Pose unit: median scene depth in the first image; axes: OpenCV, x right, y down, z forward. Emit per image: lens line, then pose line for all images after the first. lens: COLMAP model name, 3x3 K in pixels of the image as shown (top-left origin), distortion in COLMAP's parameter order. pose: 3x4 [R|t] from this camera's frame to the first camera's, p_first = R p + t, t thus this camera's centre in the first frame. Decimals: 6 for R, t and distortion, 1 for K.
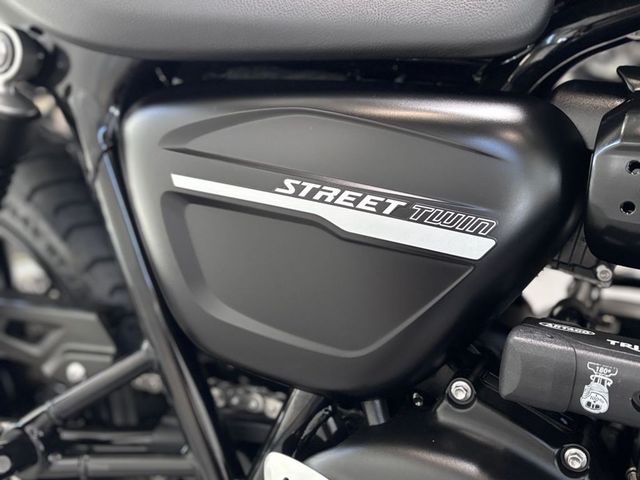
lens RADIAL K [[737.2, 0, 320.0], [0, 737.2, 240.0], [0, 0, 1]] dist [0.066160, -0.029337]
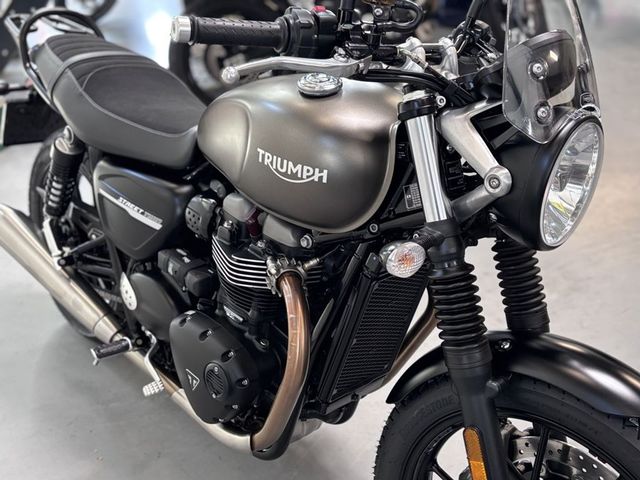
lens RADIAL K [[693.8, 0, 320.1], [0, 693.8, 252.9], [0, 0, 1]] dist [0.003284, -0.001180]
pose [[0.937755, 0.164314, -0.305969, 1.911097], [-0.088302, 0.964851, 0.247518, -0.734383], [0.335885, -0.205094, 0.919303, -1.777228]]
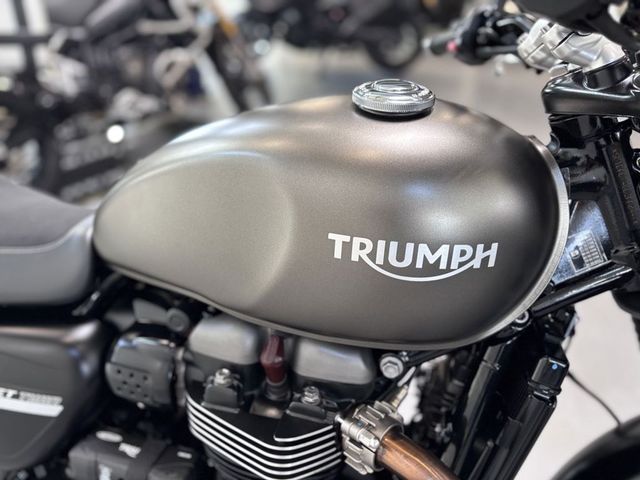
lens RADIAL K [[516.5, 0, 320.0], [0, 516.5, 240.0], [0, 0, 1]] dist [-0.000185, -0.007664]
pose [[0.984210, -0.098828, 0.146843, 0.729859], [0.072046, 0.981454, 0.177646, -0.616440], [-0.161676, -0.164262, 0.973077, -0.398133]]
